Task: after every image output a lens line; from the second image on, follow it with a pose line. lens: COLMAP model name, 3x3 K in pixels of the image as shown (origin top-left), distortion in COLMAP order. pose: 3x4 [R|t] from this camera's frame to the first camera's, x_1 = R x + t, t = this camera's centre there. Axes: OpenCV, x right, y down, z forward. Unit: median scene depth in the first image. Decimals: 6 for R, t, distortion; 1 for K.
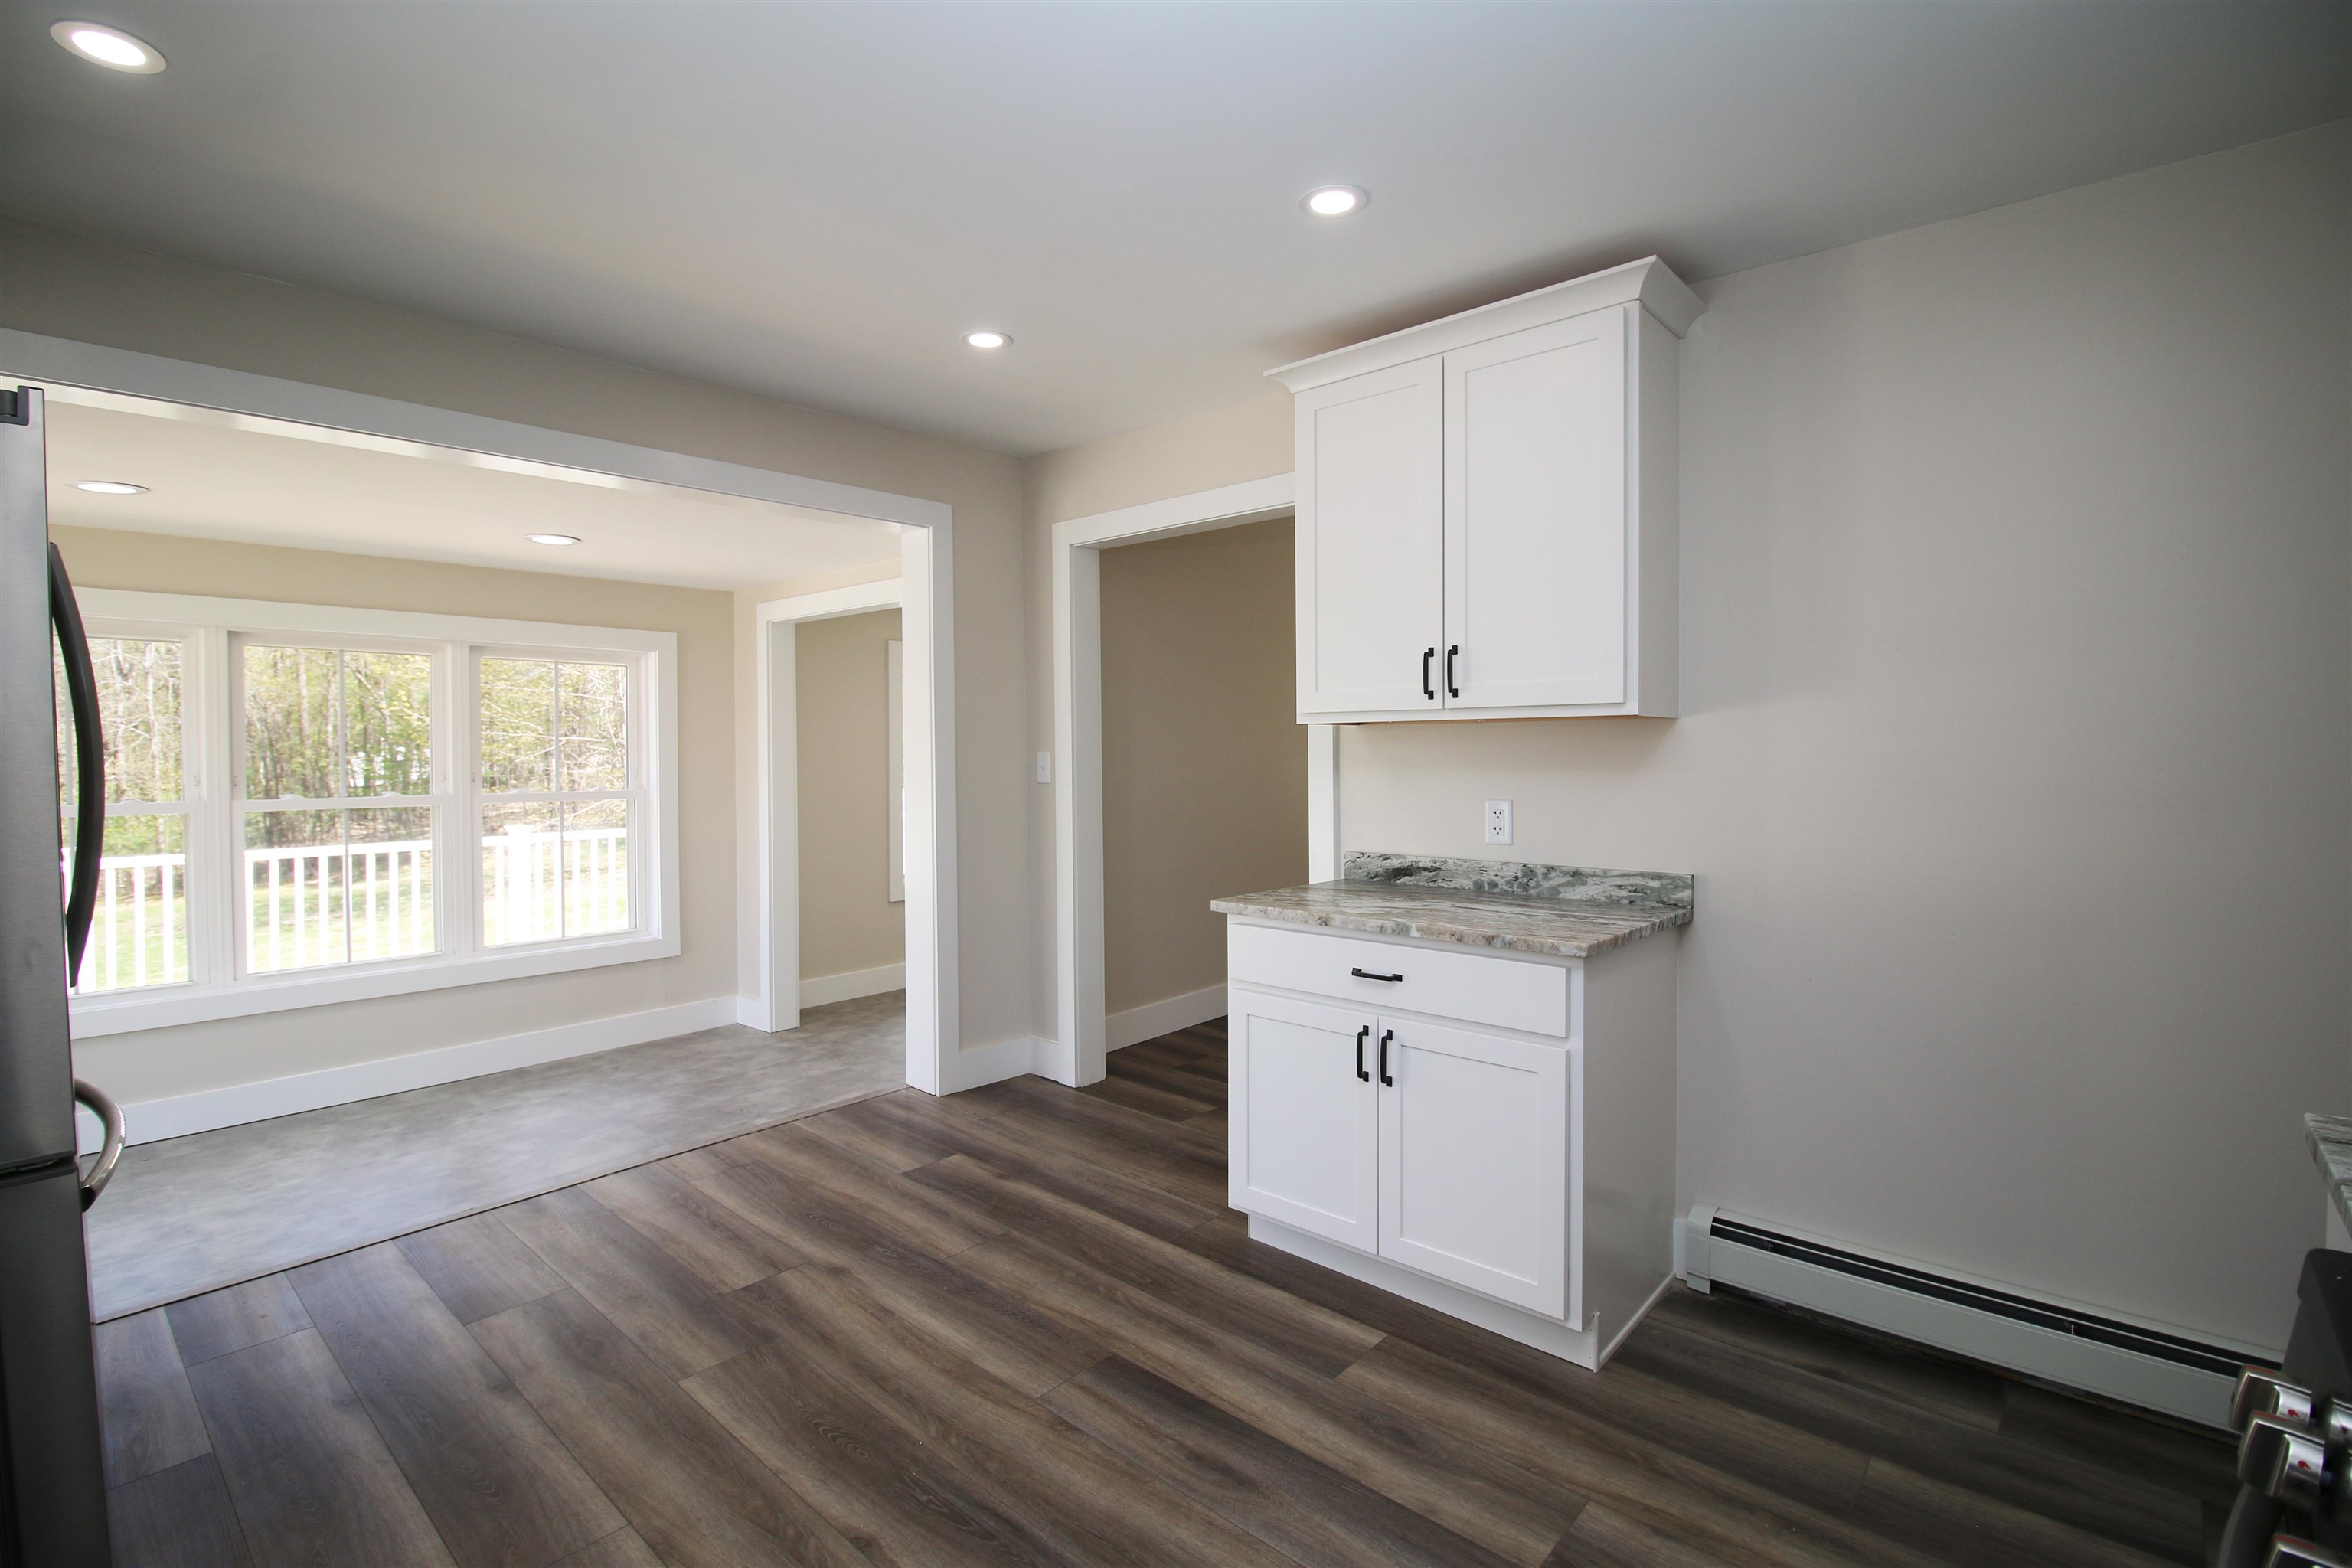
lens RADIAL K [[1085.9, 0, 1176.0], [0, 1085.9, 784.0], [0, 0, 1]] dist [0.001554, -0.013334]
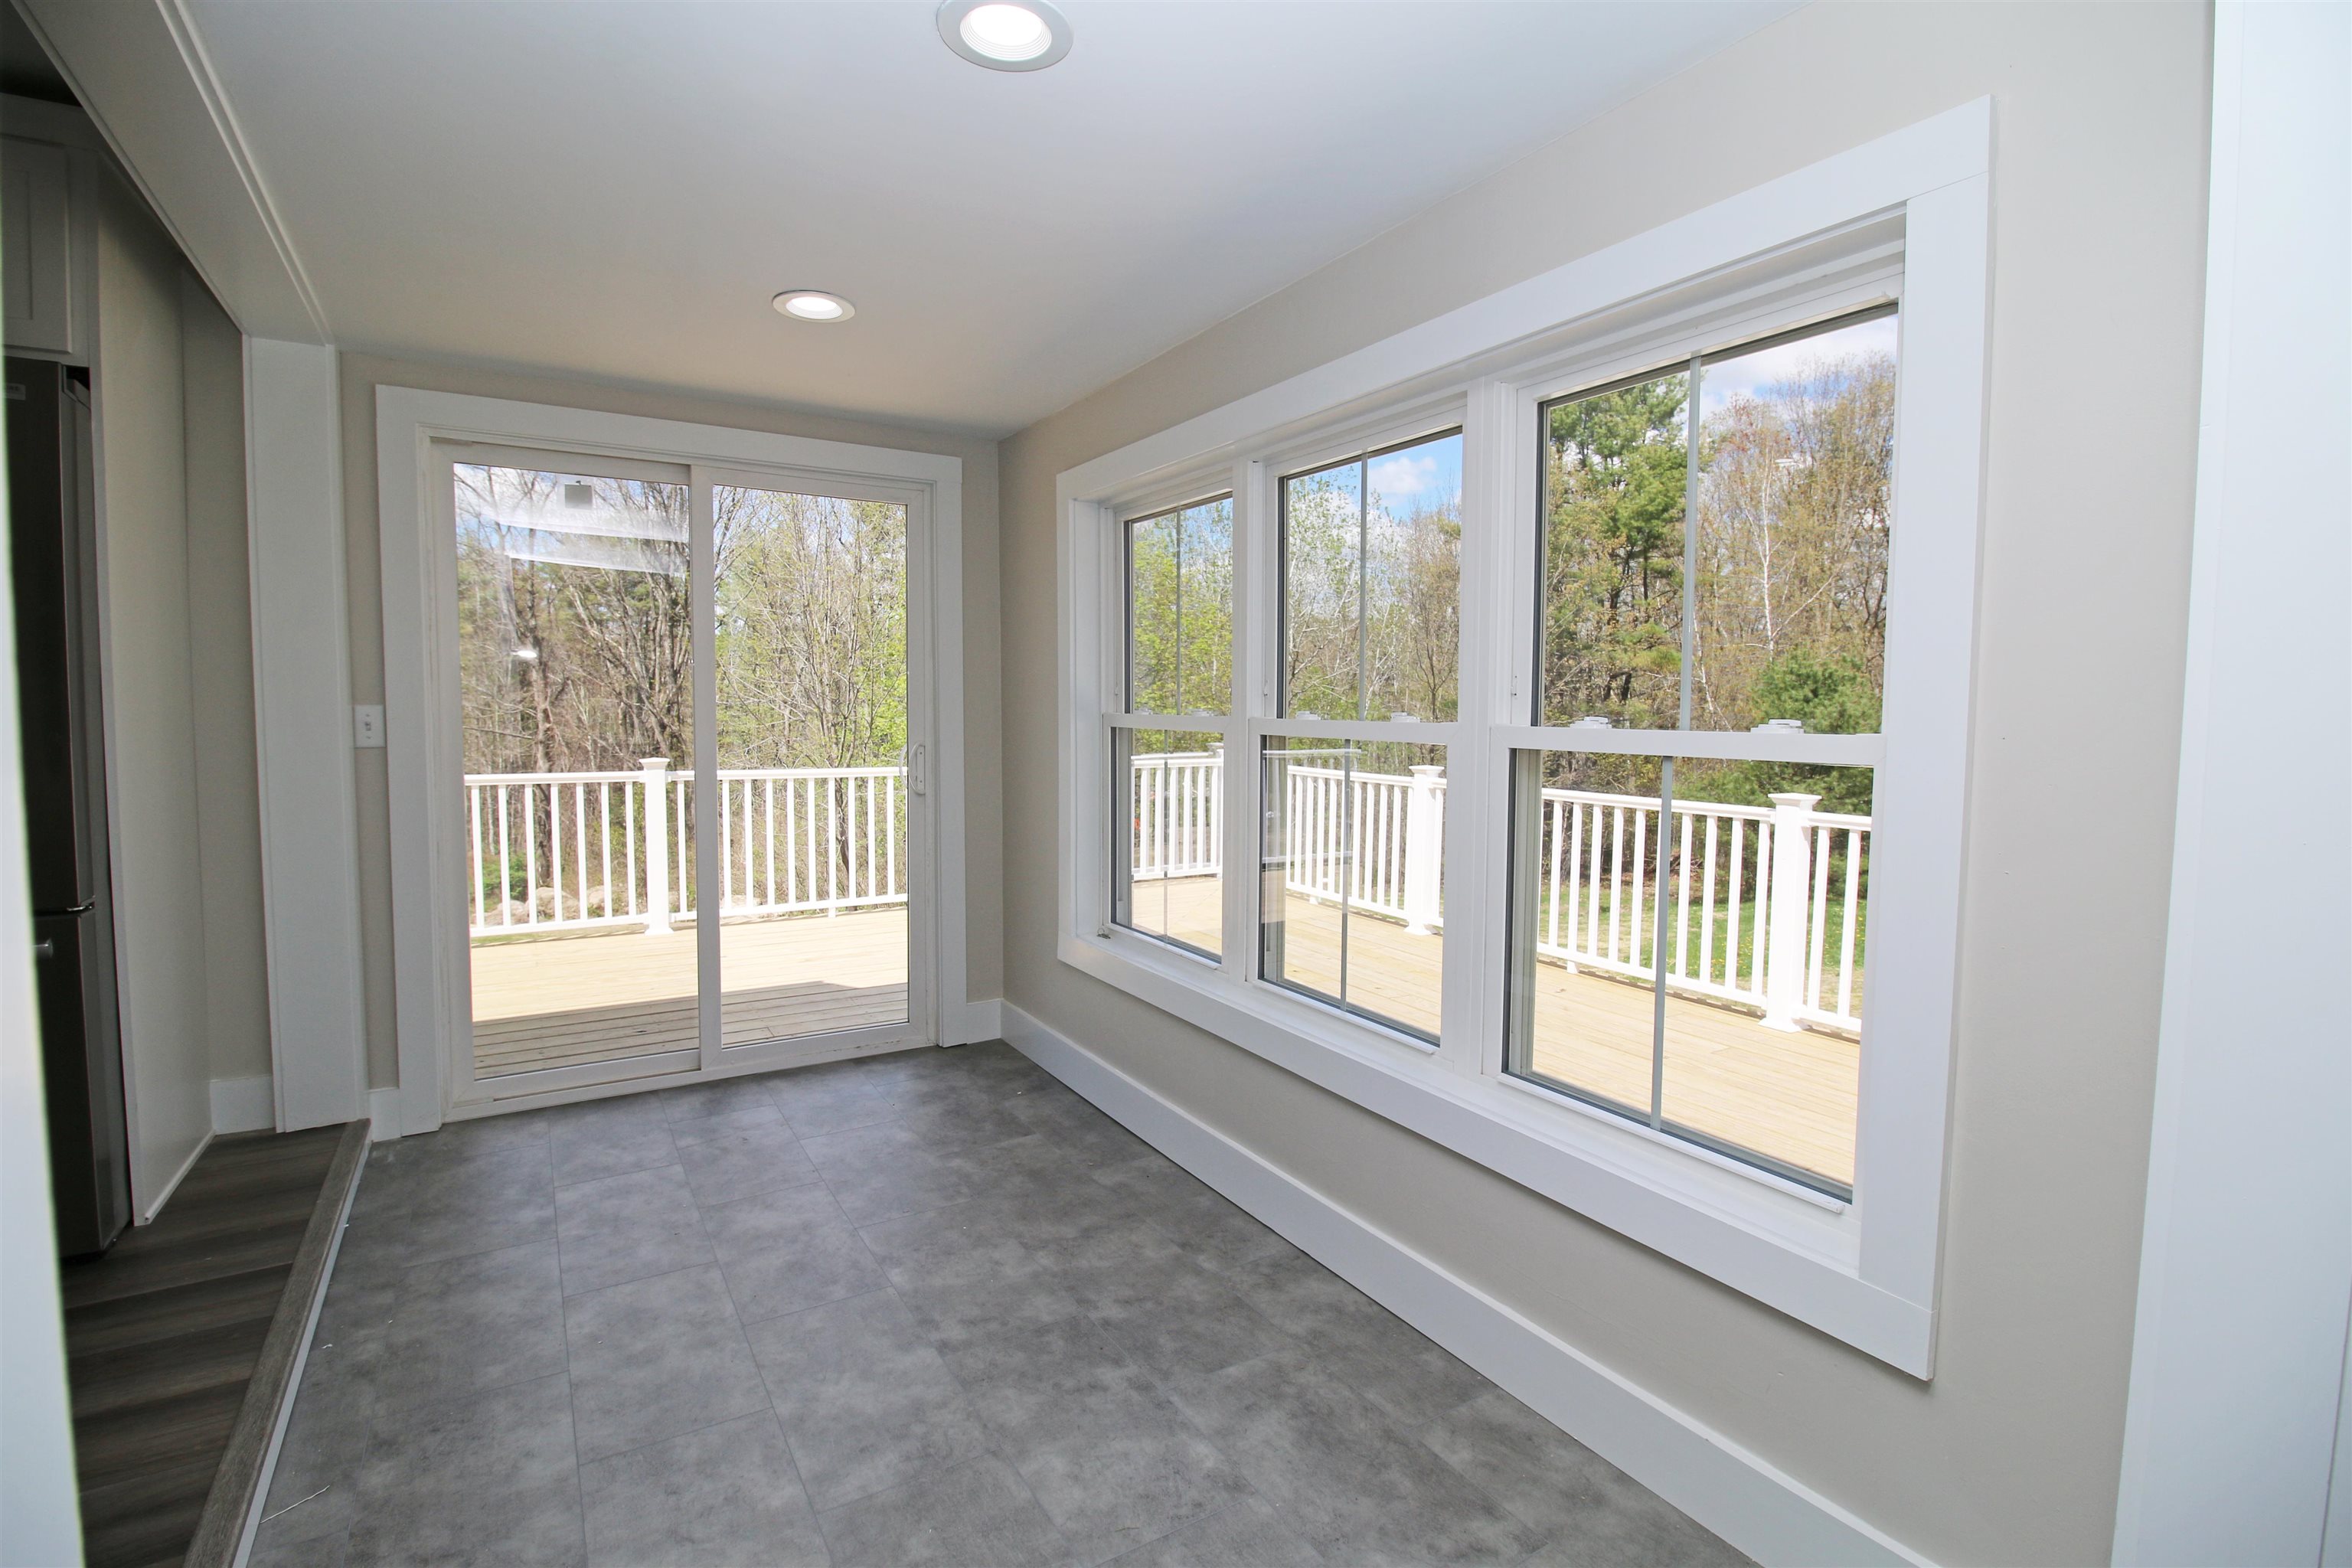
lens RADIAL K [[1085.9, 0, 1176.0], [0, 1085.9, 784.0], [0, 0, 1]] dist [0.001554, -0.013334]
pose [[-0.301048, 0.071419, -0.950931, -0.233450], [-0.033277, 0.995797, 0.085323, 0.001457], [0.953028, 0.057331, -0.297406, 1.236388]]
